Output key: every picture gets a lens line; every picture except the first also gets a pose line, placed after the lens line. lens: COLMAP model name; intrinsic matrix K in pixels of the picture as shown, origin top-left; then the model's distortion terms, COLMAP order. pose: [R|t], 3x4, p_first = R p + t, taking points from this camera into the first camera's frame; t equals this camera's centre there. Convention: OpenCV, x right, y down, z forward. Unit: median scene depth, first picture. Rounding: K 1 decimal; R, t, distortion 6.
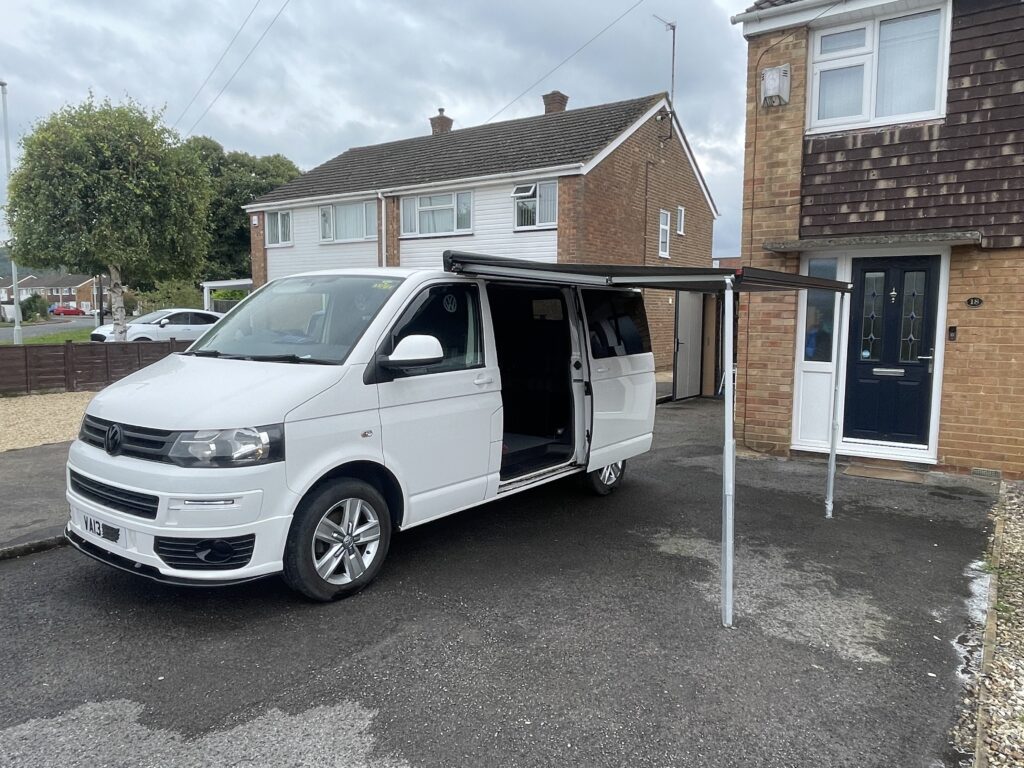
lens RADIAL K [[711.1, 0, 508.9], [0, 711.1, 389.2], [0, 0, 1]] dist [0.007637, -0.022355]
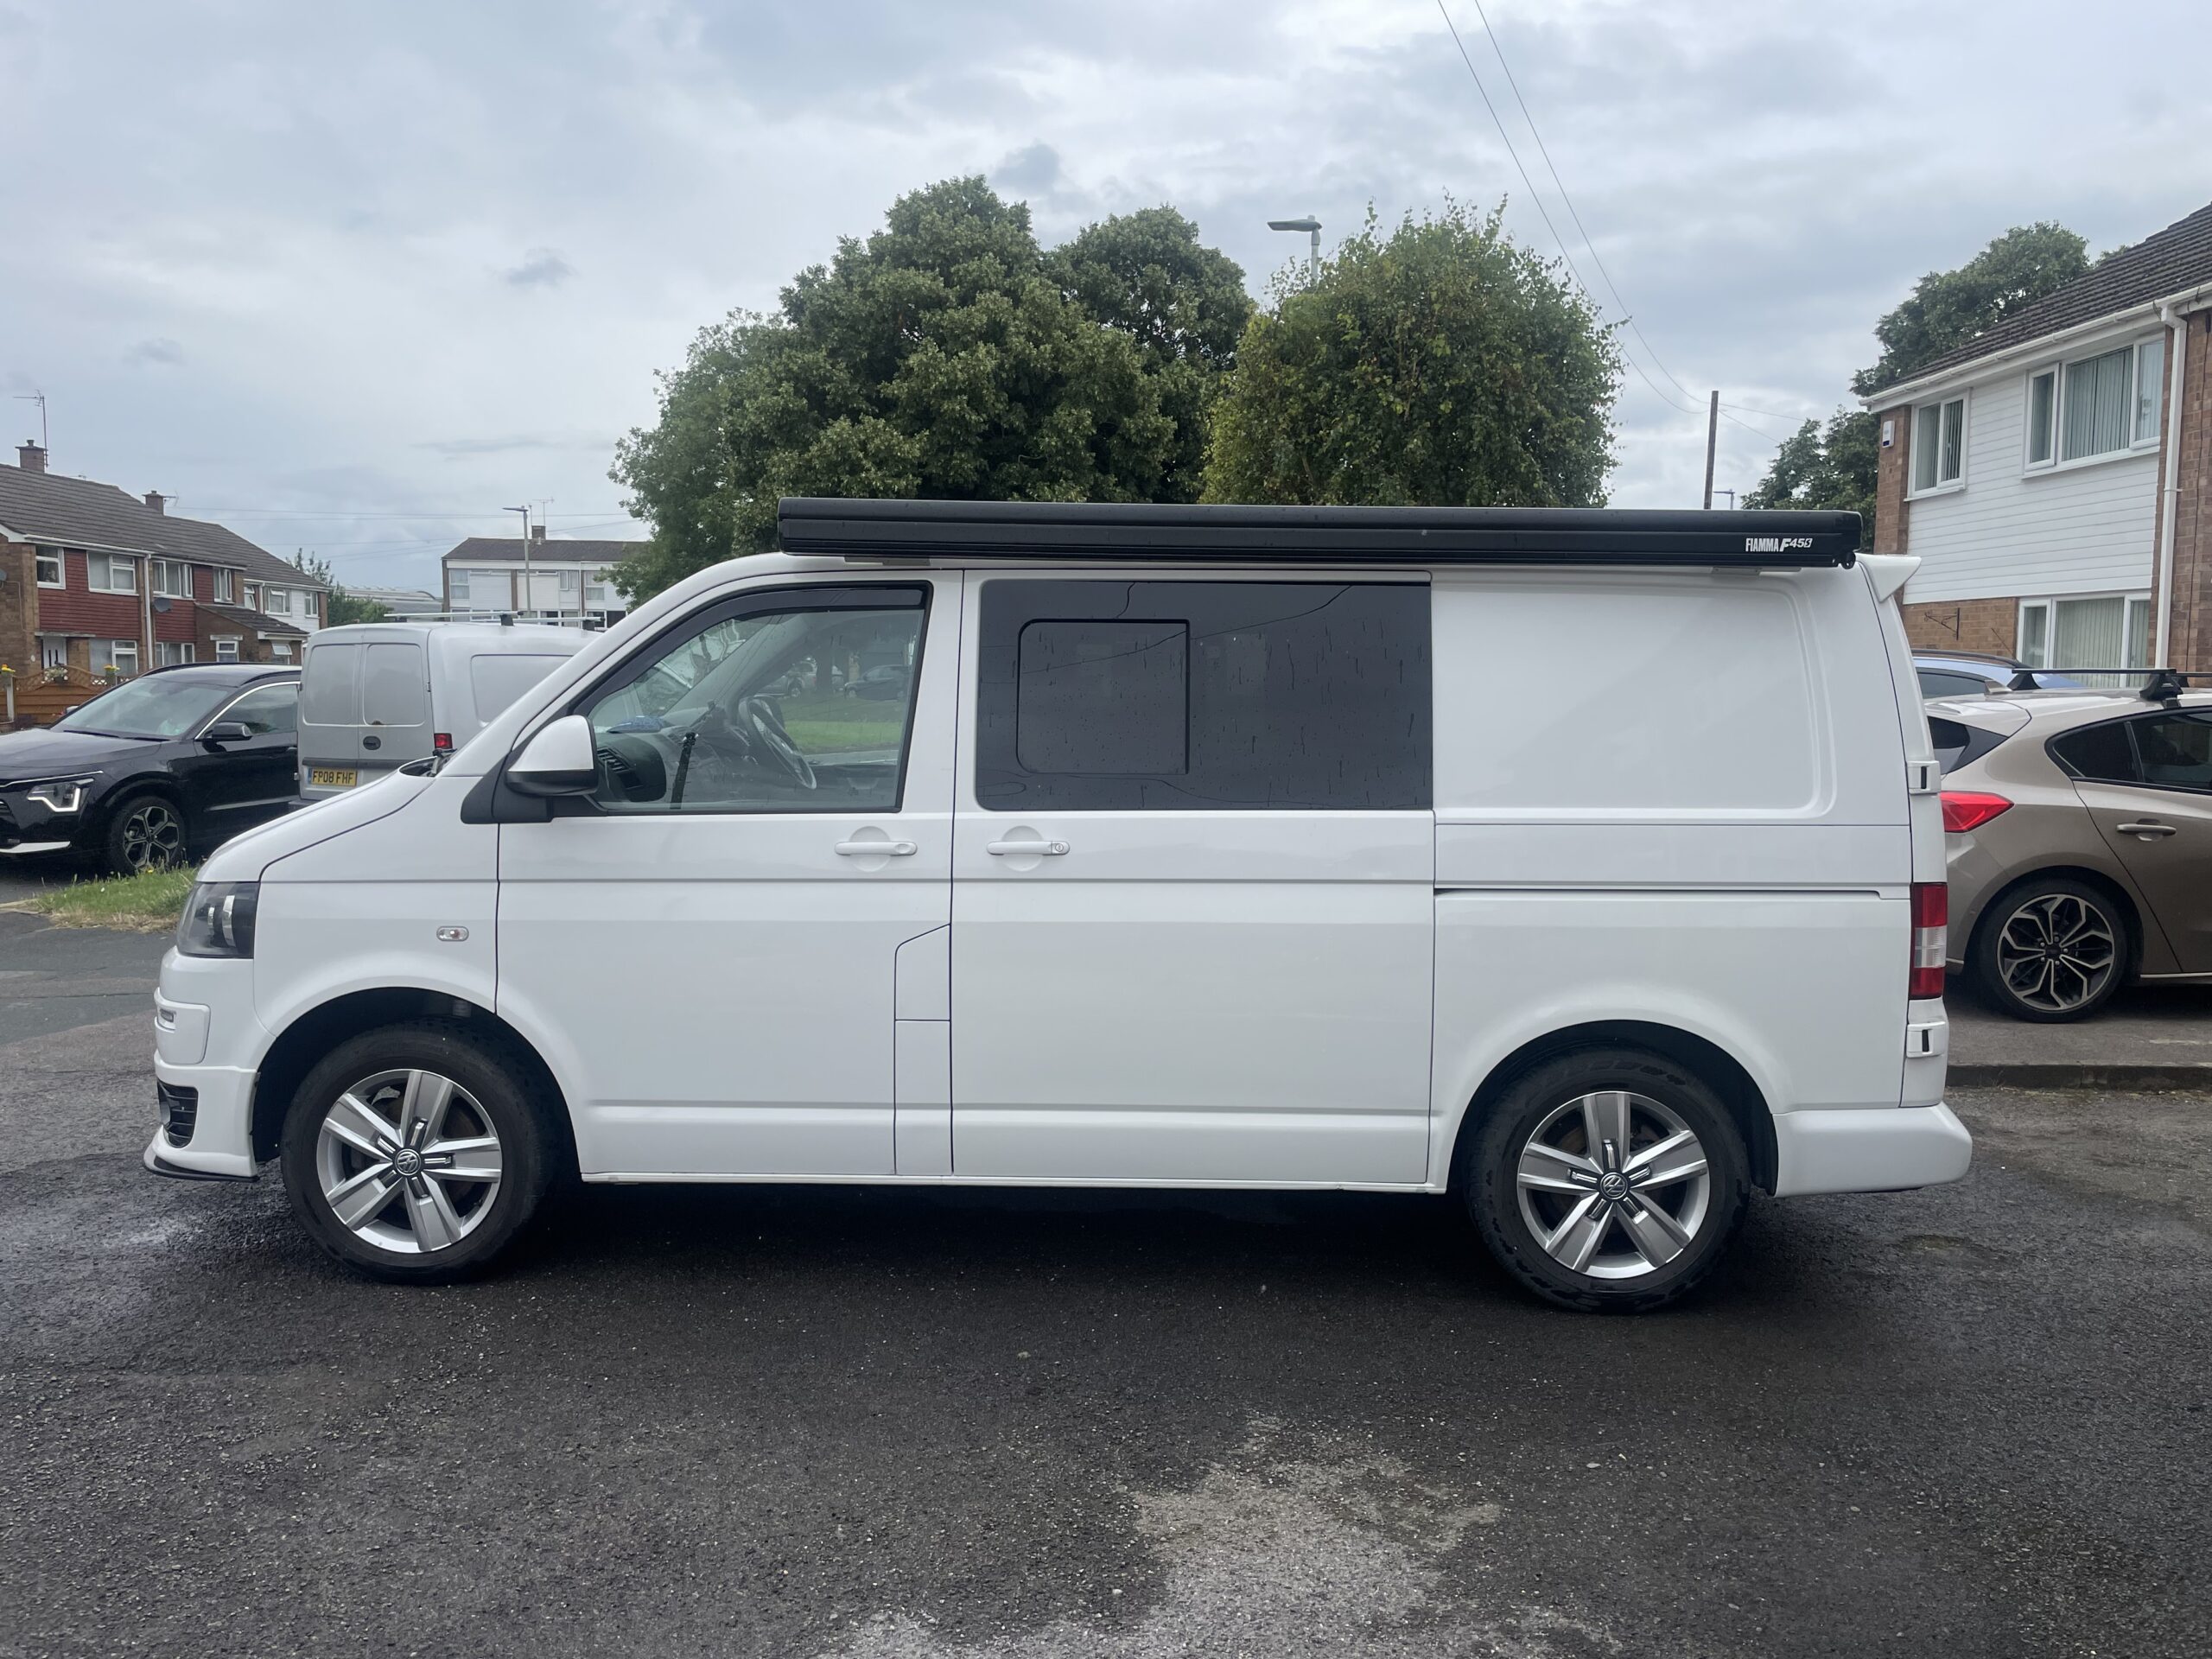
lens RADIAL K [[1676.6, 0, 1107.2], [0, 1676.6, 833.5], [0, 0, 1]] dist [0.077103, -0.106143]
pose [[0.574778, 0.077983, -0.814585, 0.517349], [-0.088792, 0.995515, 0.032652, -0.040646], [0.813478, 0.053561, 0.579124, 0.416852]]
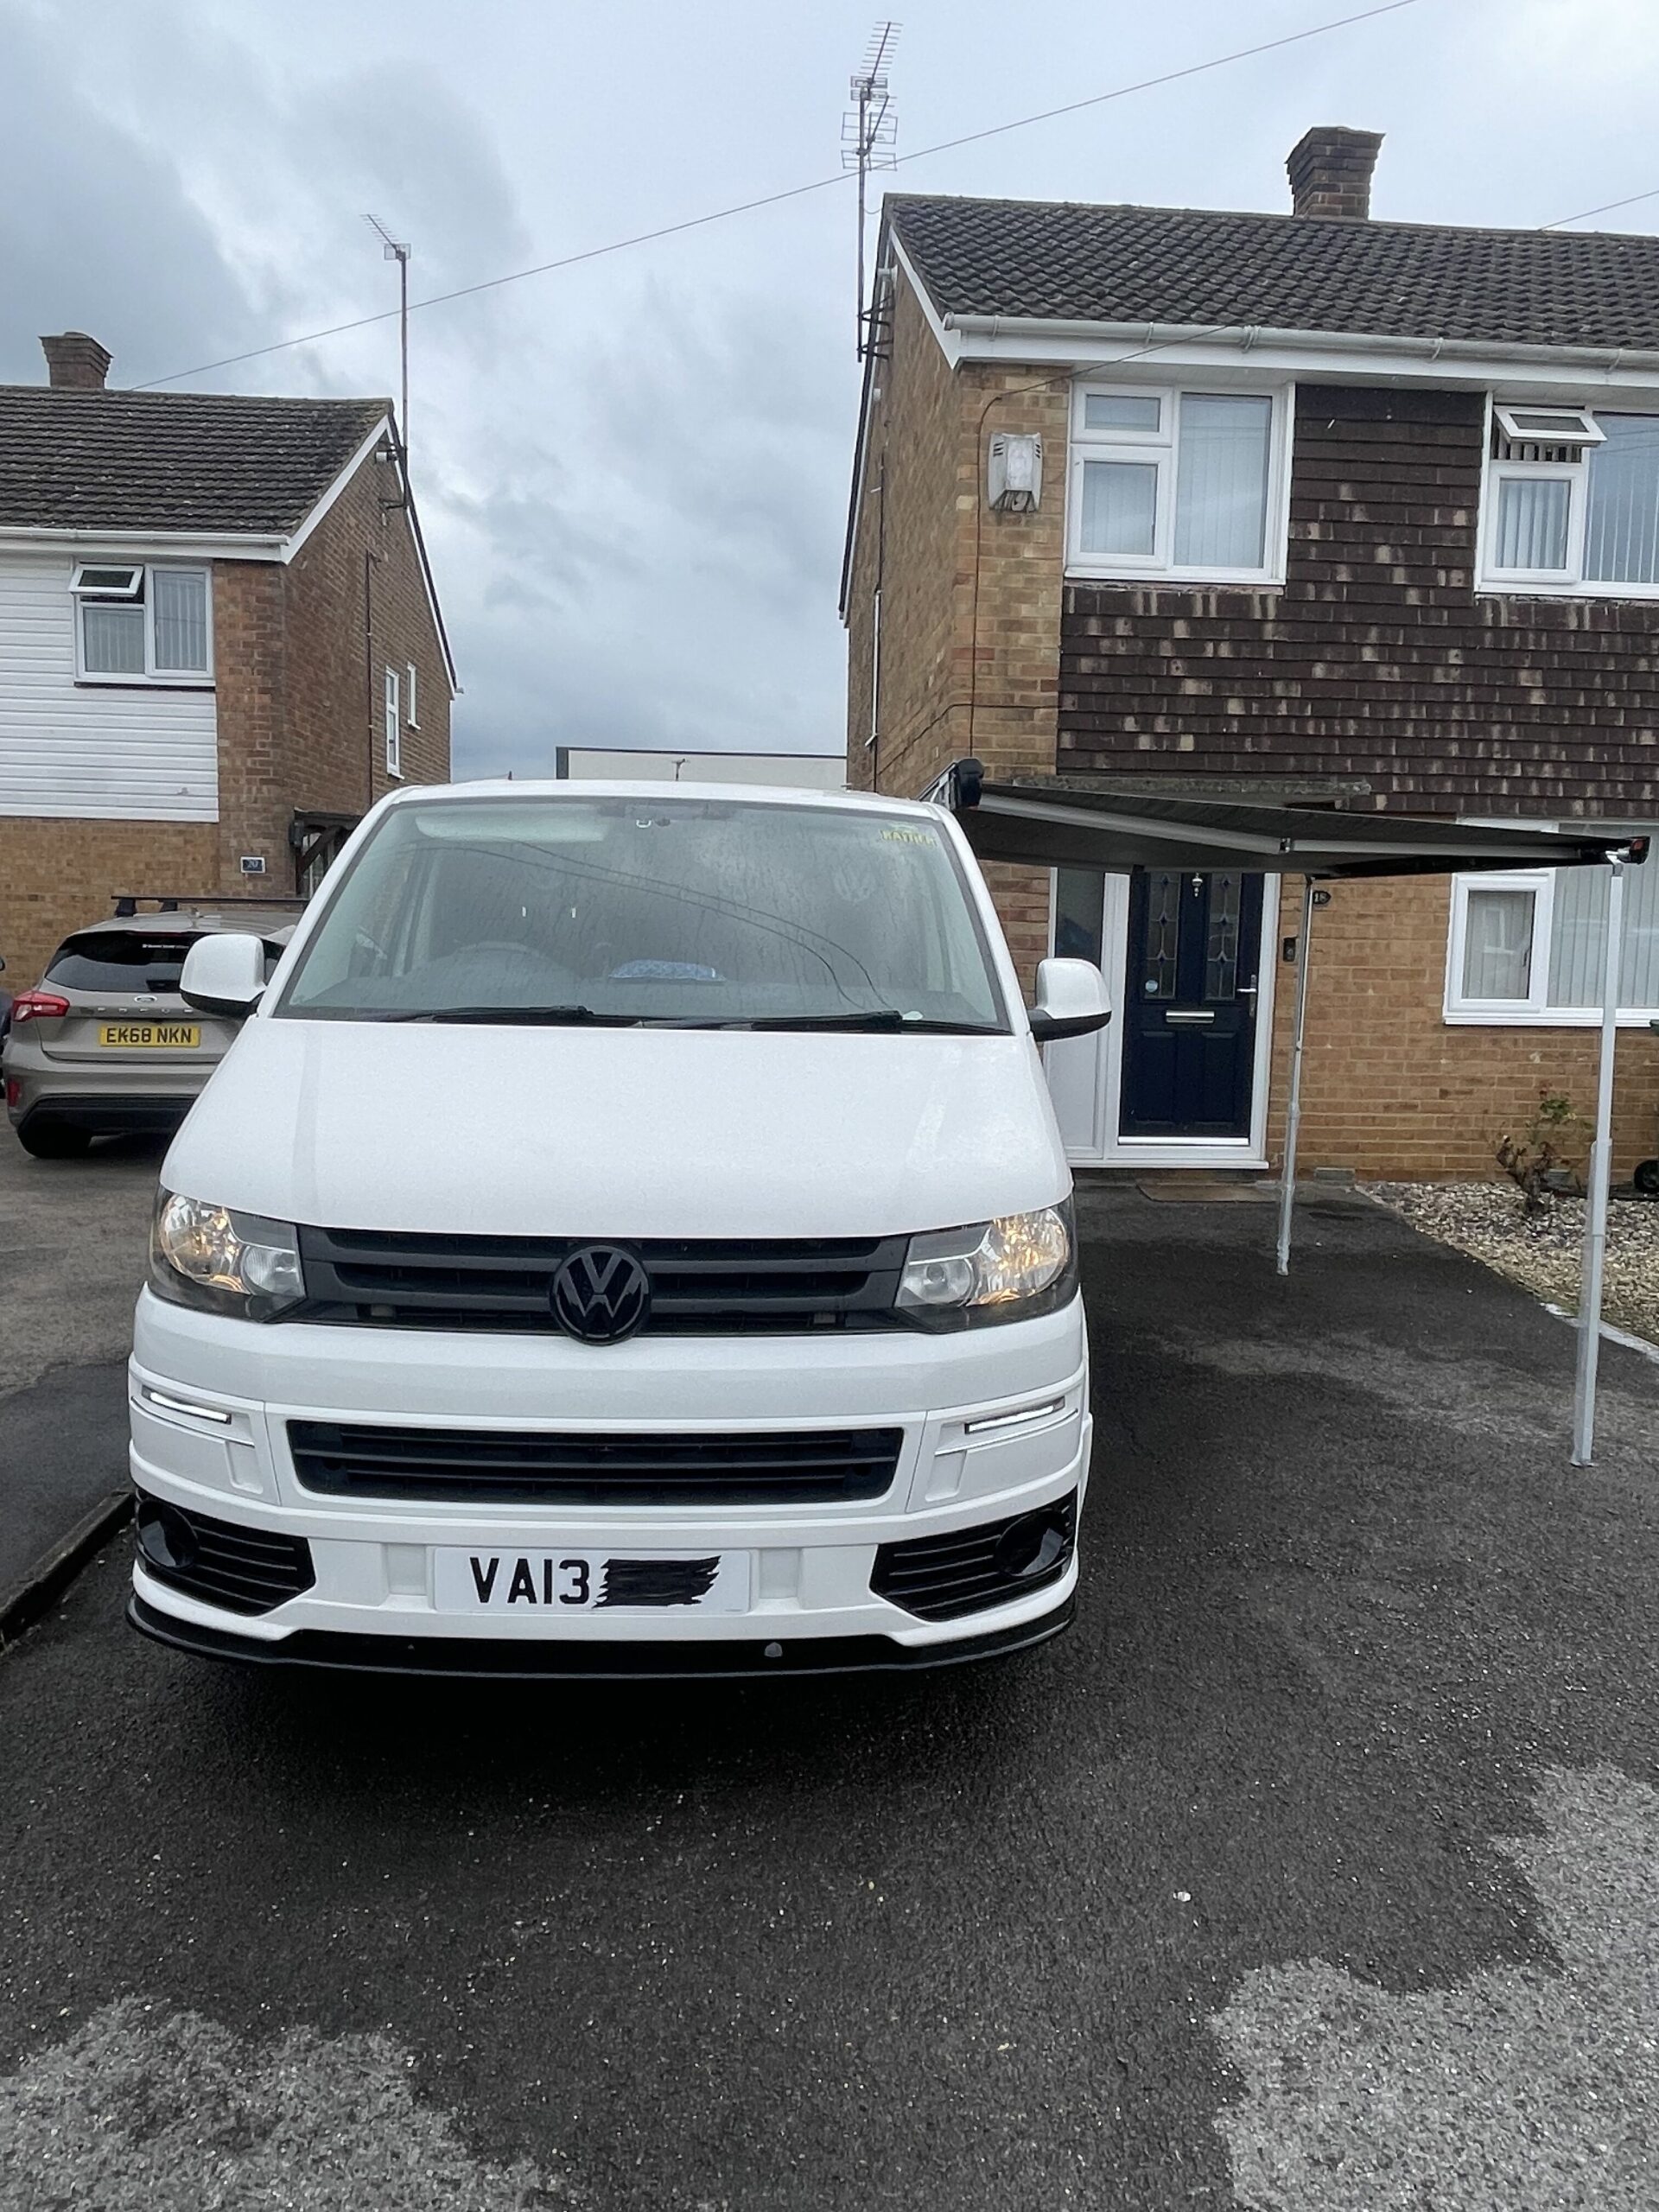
lens RADIAL K [[1536.1, 0, 830.1], [0, 1536.1, 1107.1], [0, 0, 1]] dist [0.007637, -0.022355]
pose [[0.780382, -0.065016, 0.621914, -0.496071], [0.048900, 0.997879, 0.042961, -0.020026], [-0.623388, -0.003114, 0.781906, 0.222064]]
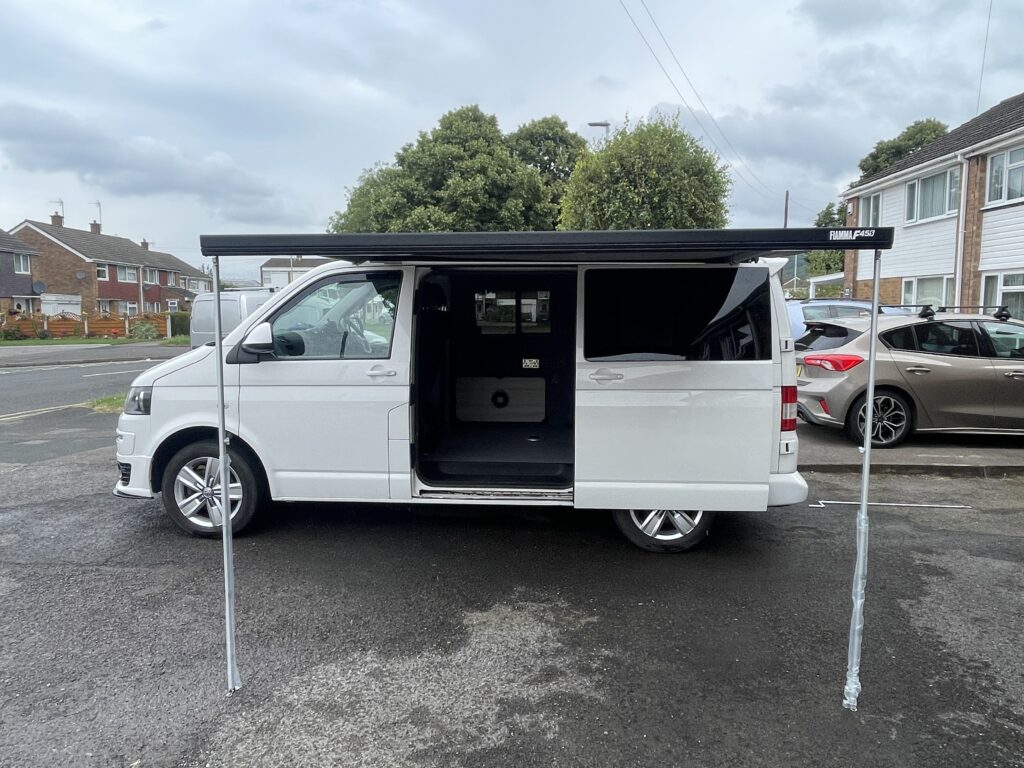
lens RADIAL K [[711.1, 0, 508.1], [0, 711.1, 387.2], [0, 0, 1]] dist [0.007637, -0.022355]
pose [[0.539961, 0.085027, -0.837385, 0.600649], [-0.085557, 0.995276, 0.045891, -0.035932], [0.837331, 0.046865, 0.544684, 0.437839]]
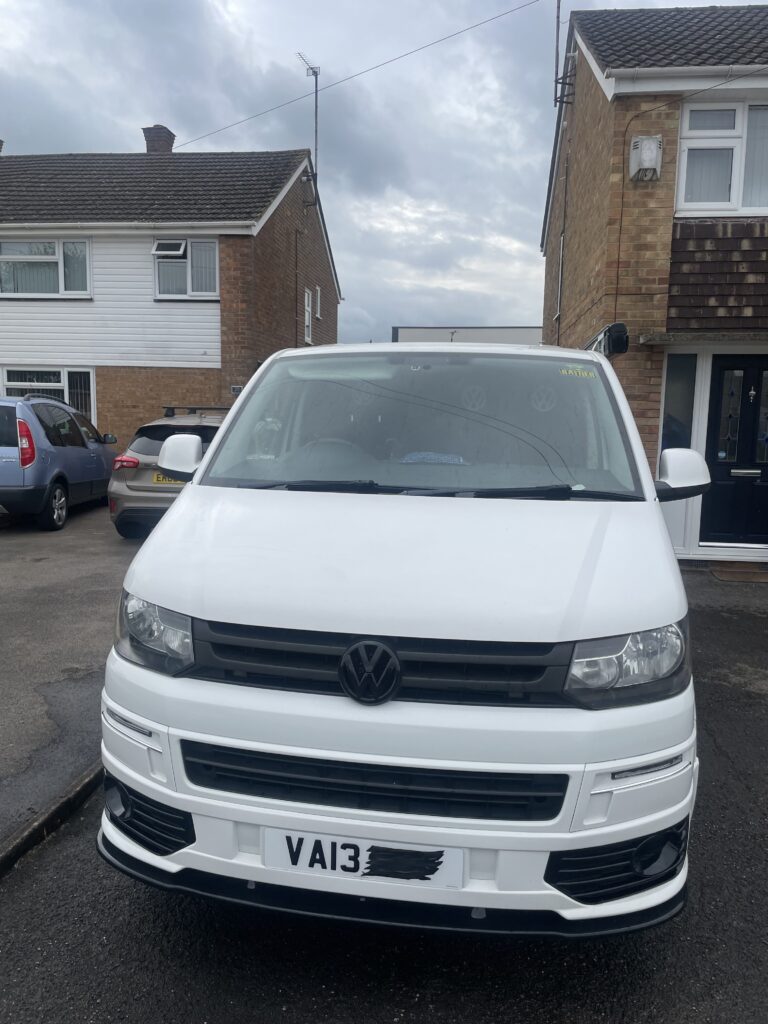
lens RADIAL K [[776.2, 0, 379.4], [0, 776.2, 514.2], [0, 0, 1]] dist [0.077103, -0.106143]
pose [[0.885724, -0.053327, 0.461138, -0.439665], [0.038207, 0.998384, 0.042071, -0.033762], [-0.462636, -0.019645, 0.886330, 0.286980]]
